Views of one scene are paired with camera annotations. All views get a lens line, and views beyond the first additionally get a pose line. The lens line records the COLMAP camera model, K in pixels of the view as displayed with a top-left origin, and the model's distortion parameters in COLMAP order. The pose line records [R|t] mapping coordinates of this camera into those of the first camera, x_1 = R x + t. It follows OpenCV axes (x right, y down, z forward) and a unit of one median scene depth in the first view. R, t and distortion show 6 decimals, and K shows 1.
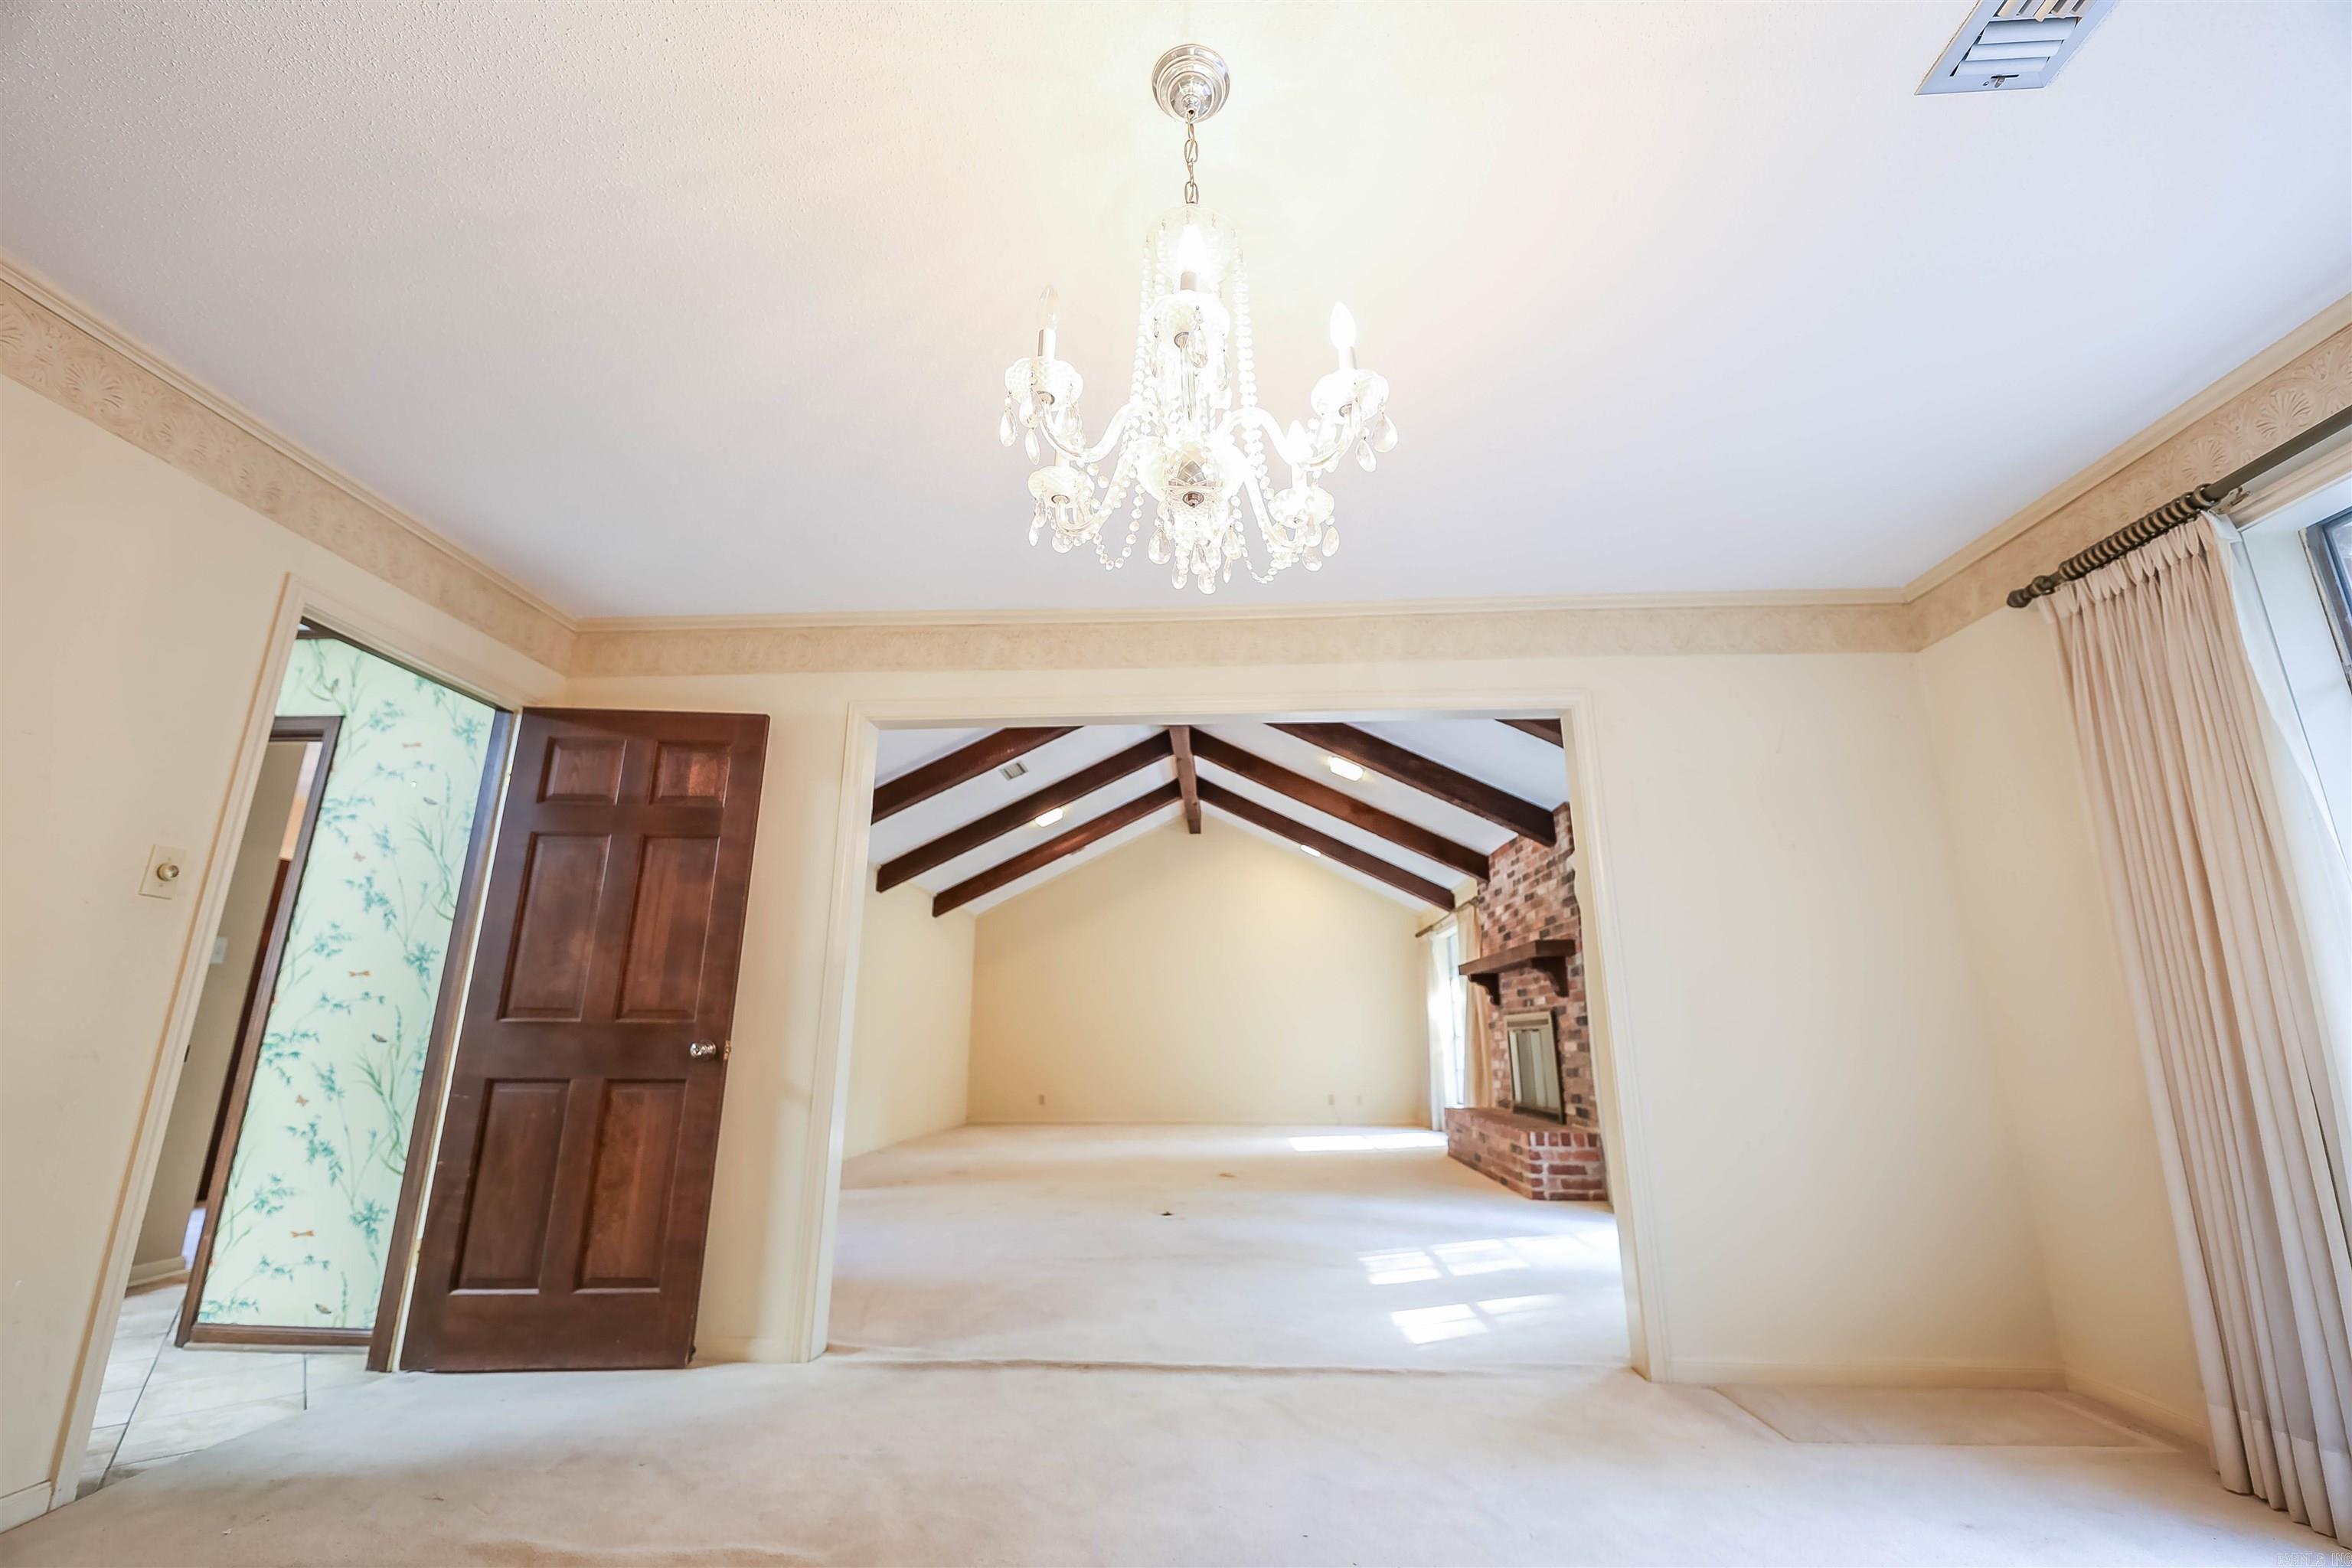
lens RADIAL K [[942.5, 0, 1168.6], [0, 942.5, 775.0], [0, 0, 1]] dist [-0.002420, -0.001578]
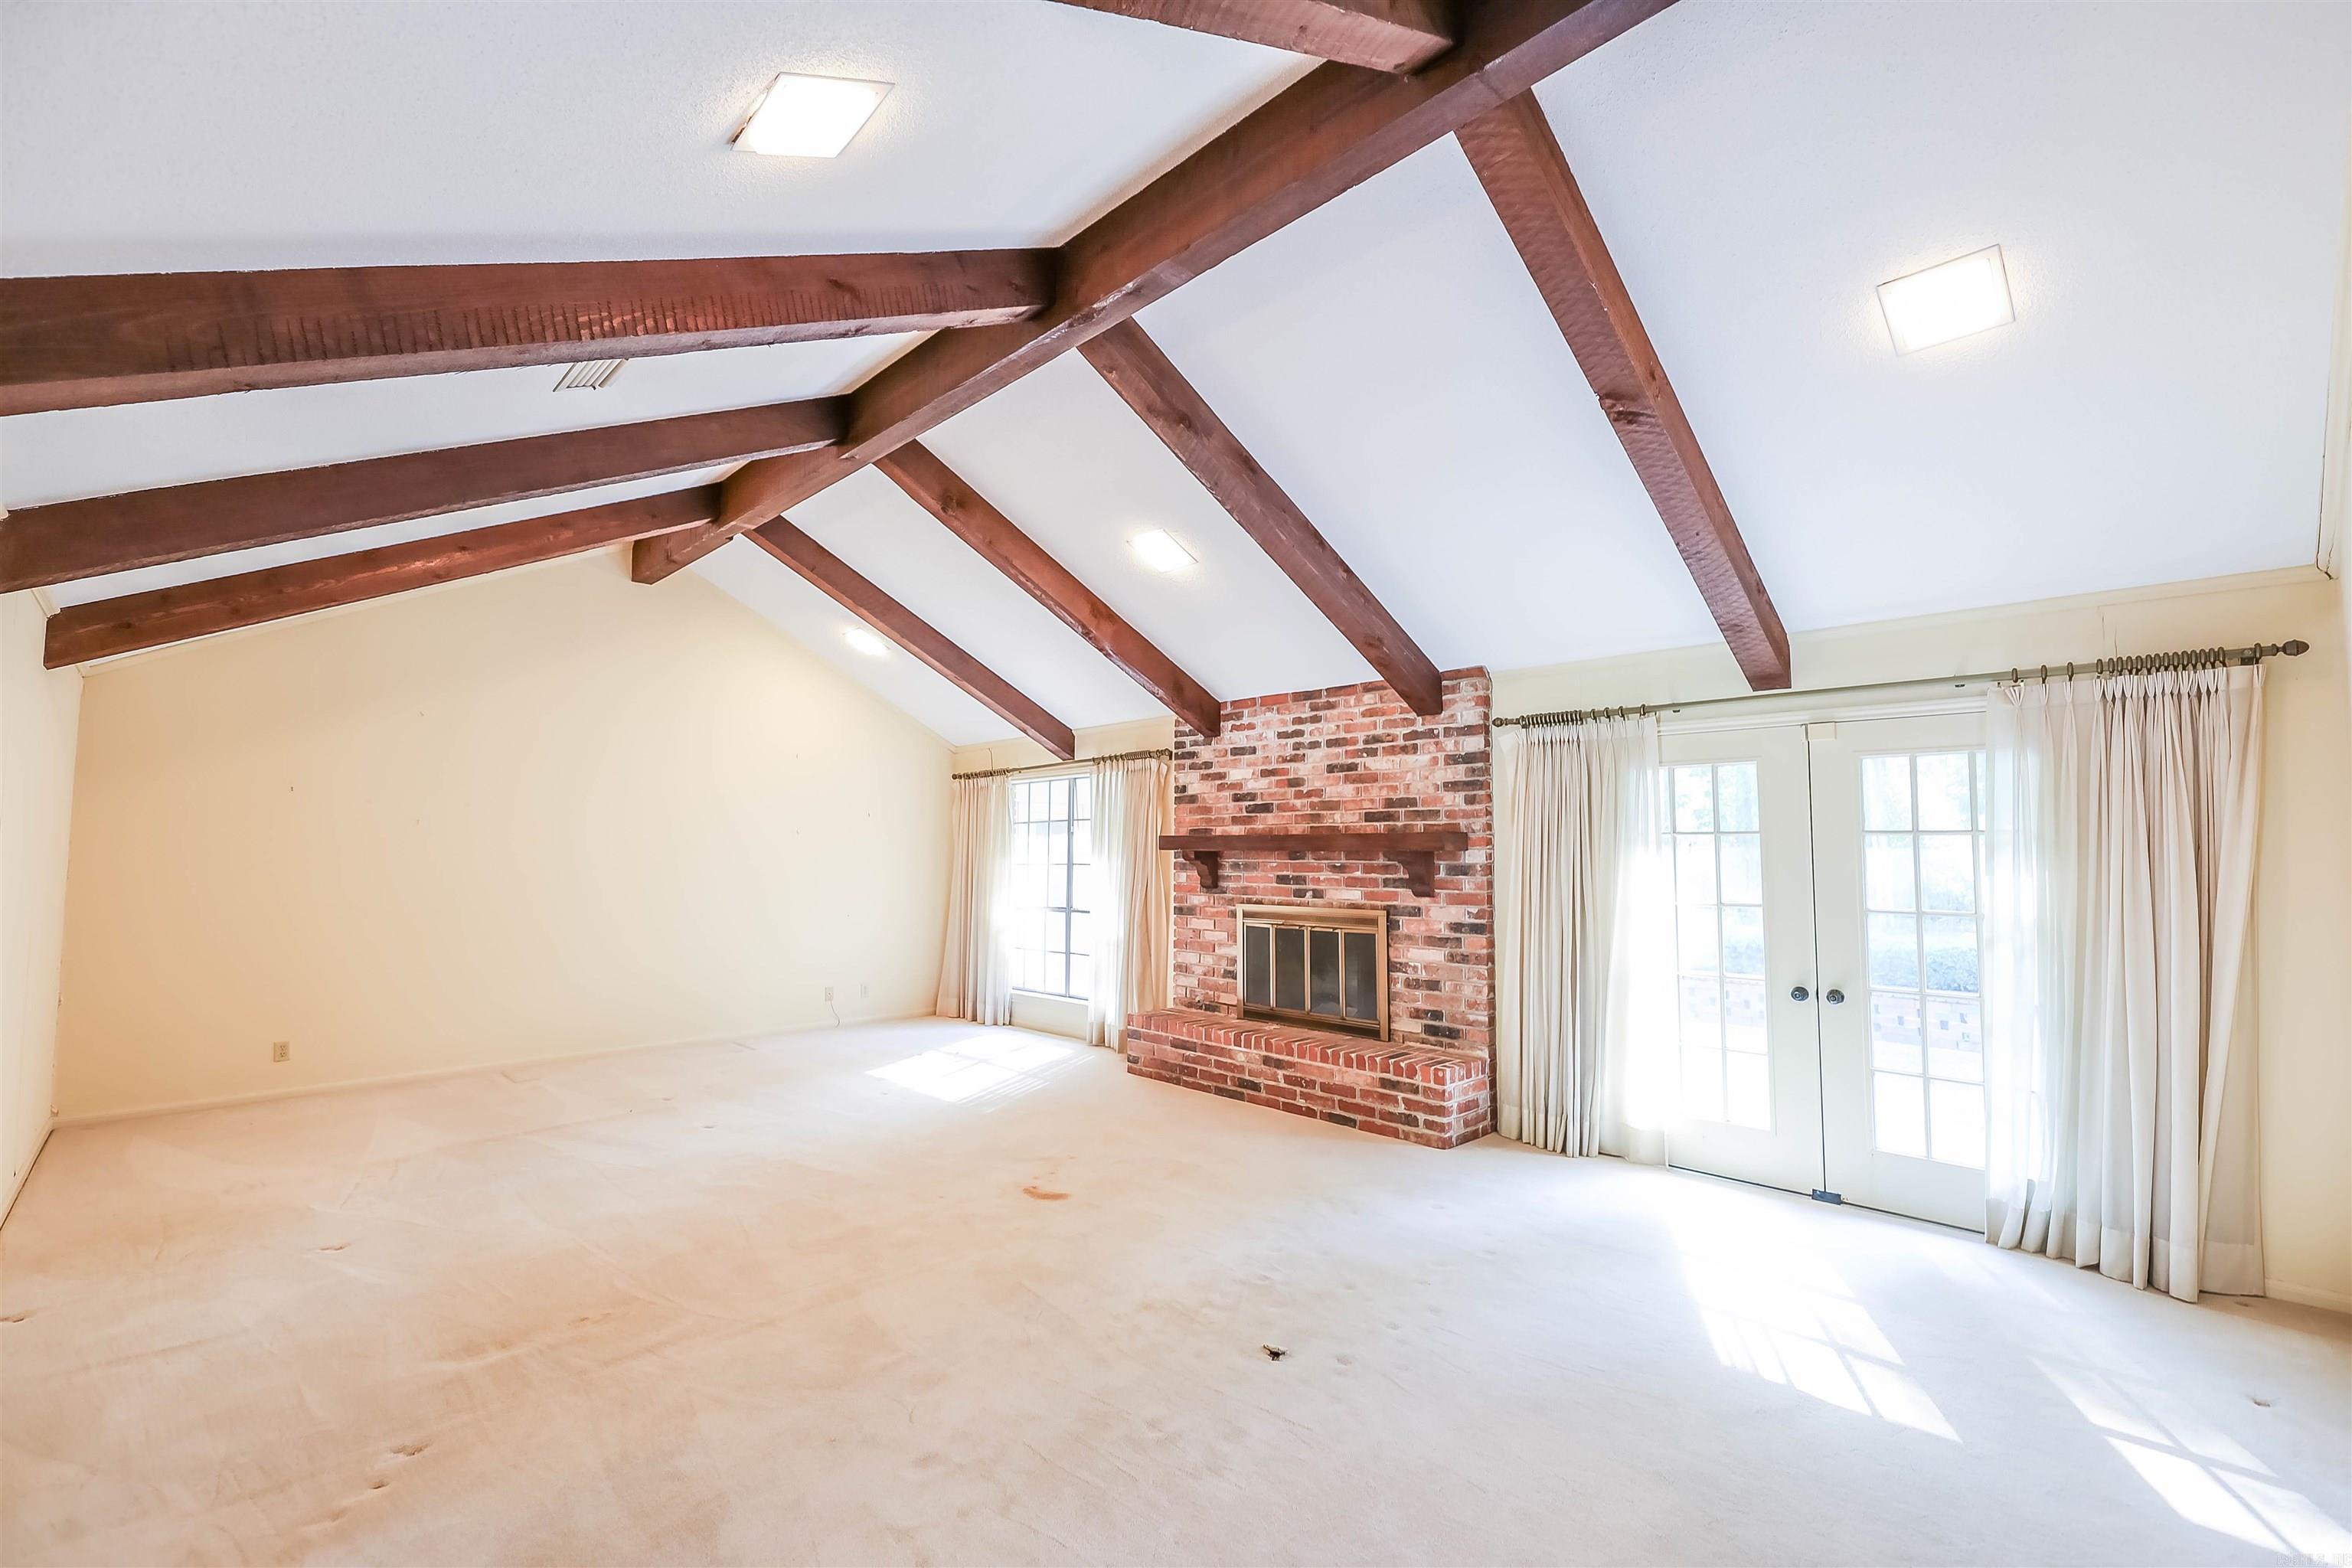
lens RADIAL K [[981.3, 0, 1170.2], [0, 981.3, 781.6], [0, 0, 1]] dist [0.002309, -0.001444]
pose [[0.664876, 0.056694, 0.744799, -0.365554], [-0.206444, 0.972223, 0.110285, 0.084397], [-0.717858, -0.227085, 0.658112, 0.591841]]
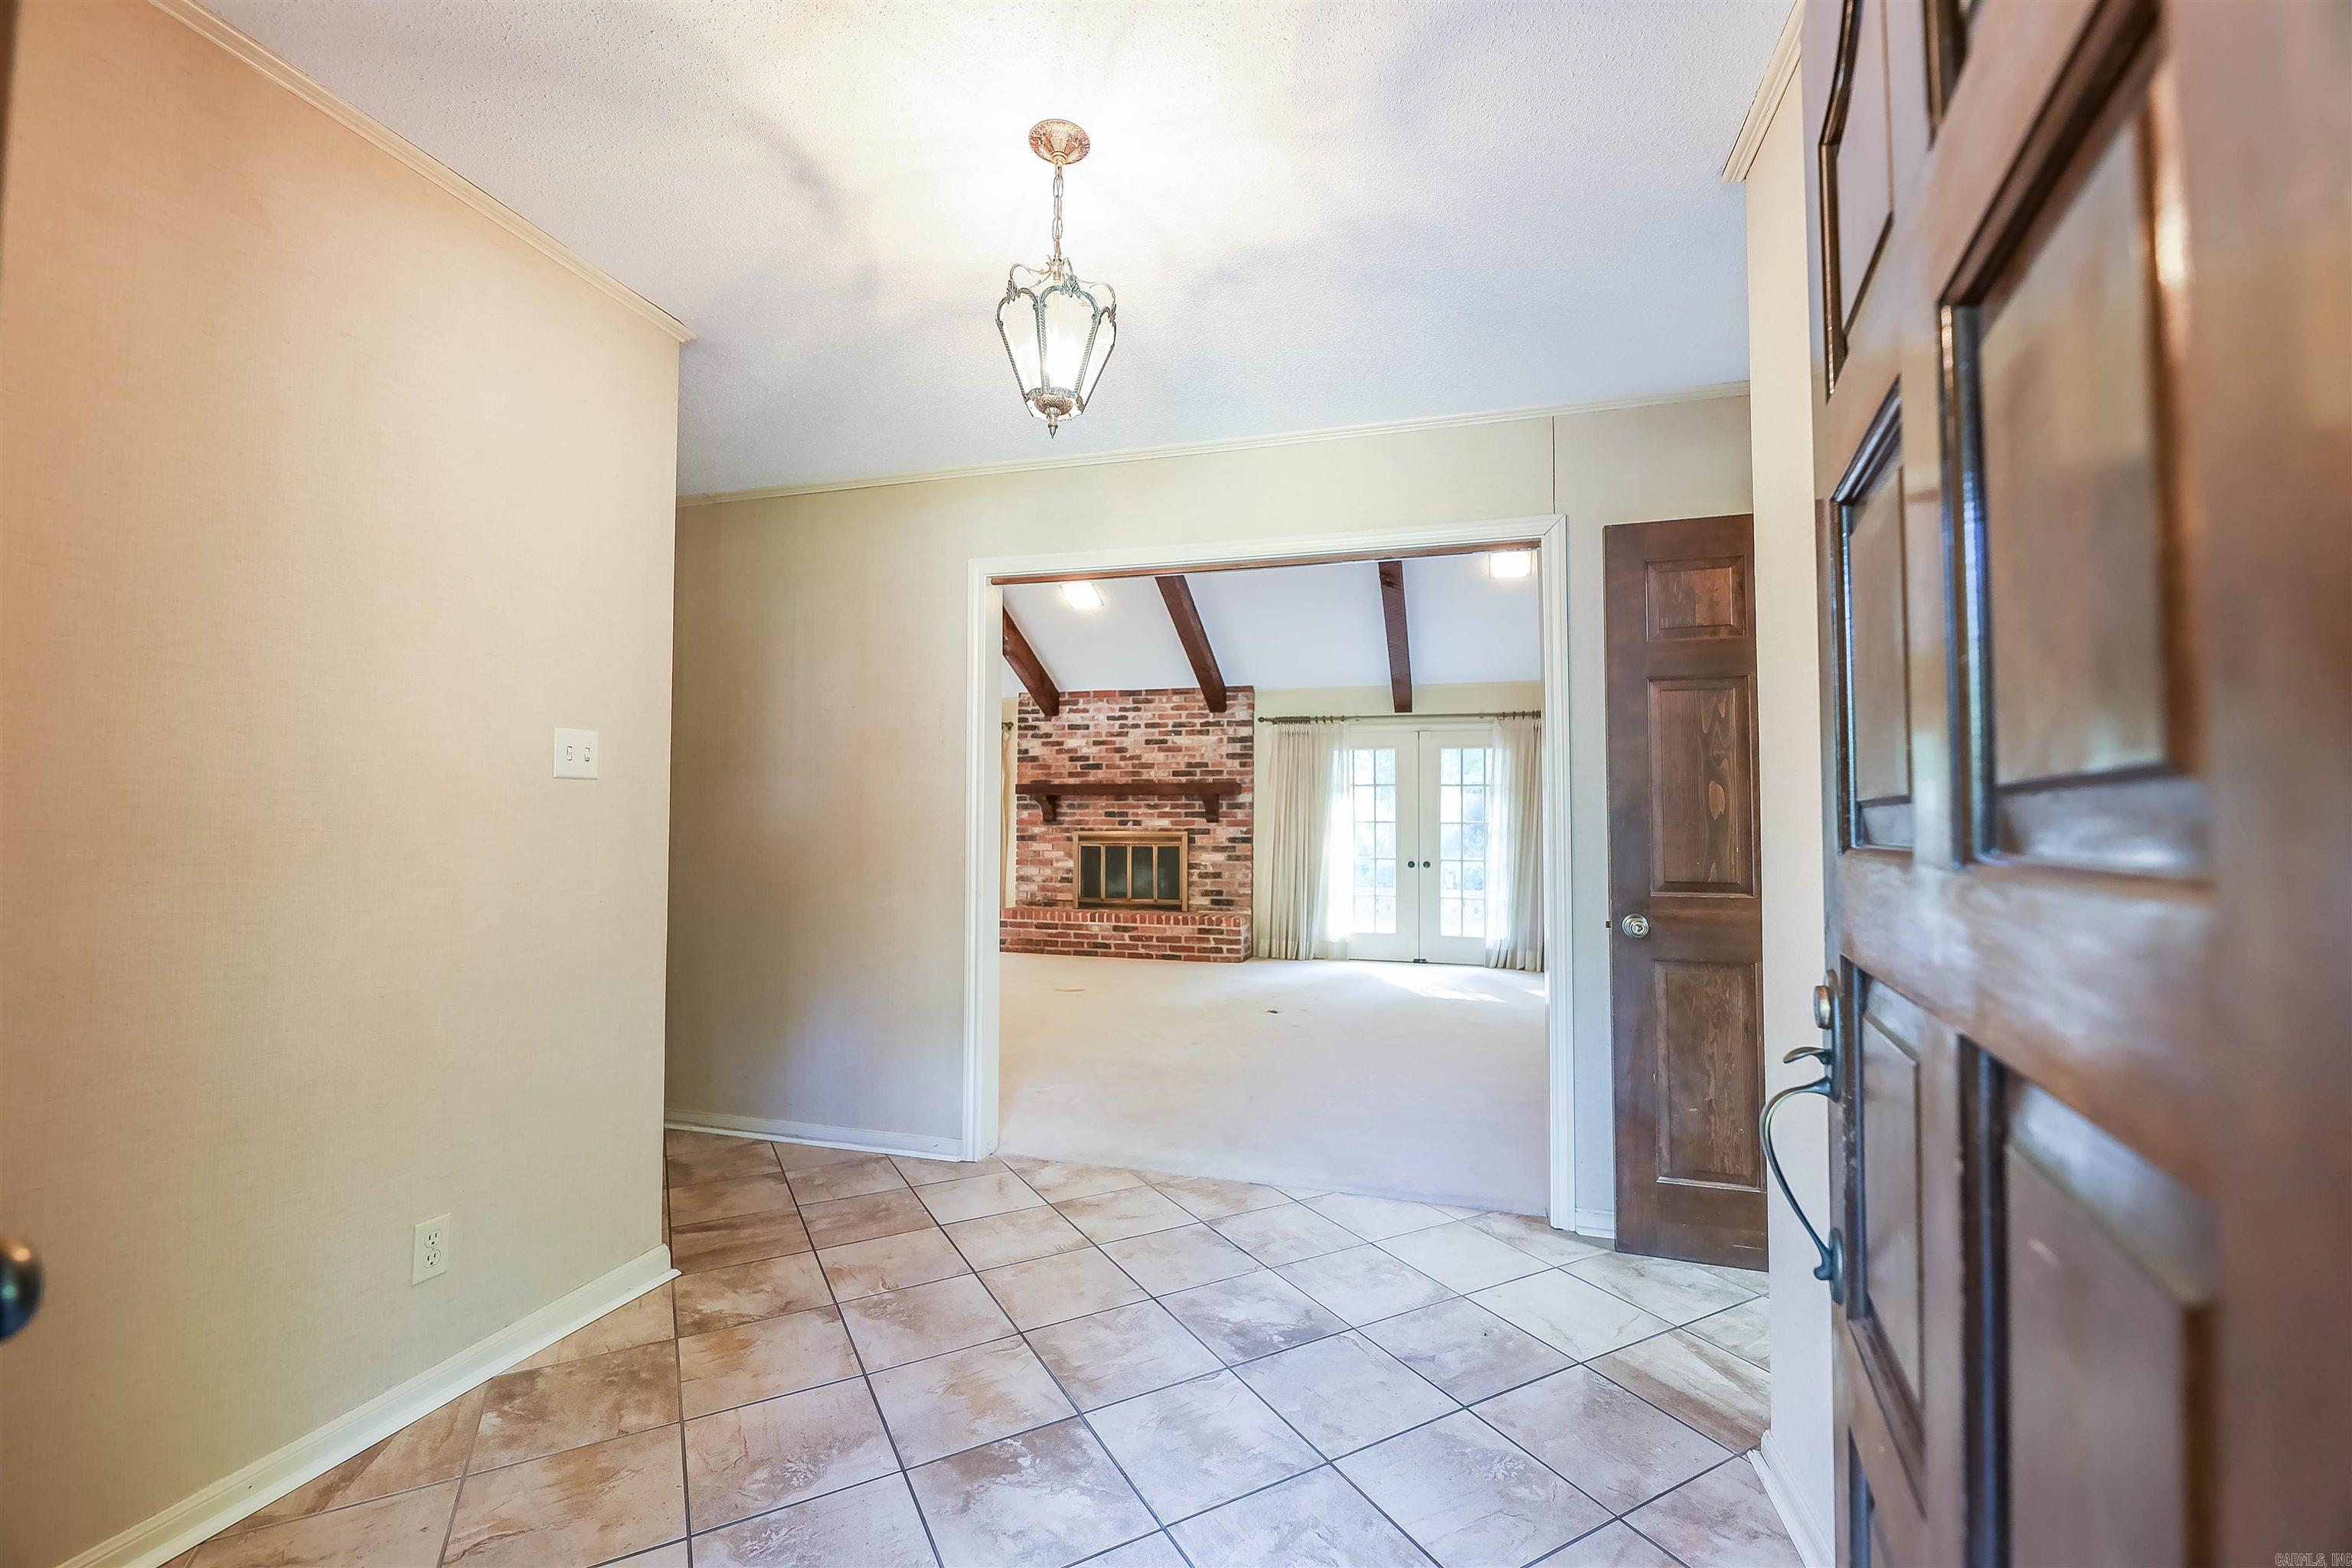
lens RADIAL K [[942.5, 0, 1177.3], [0, 942.5, 787.8], [0, 0, 1]] dist [-0.002420, -0.001578]
pose [[0.217768, 0.041146, 0.975133, -0.896921], [-0.270789, 0.962434, 0.019863, 0.167364], [-0.937684, -0.268381, 0.220729, 0.731511]]
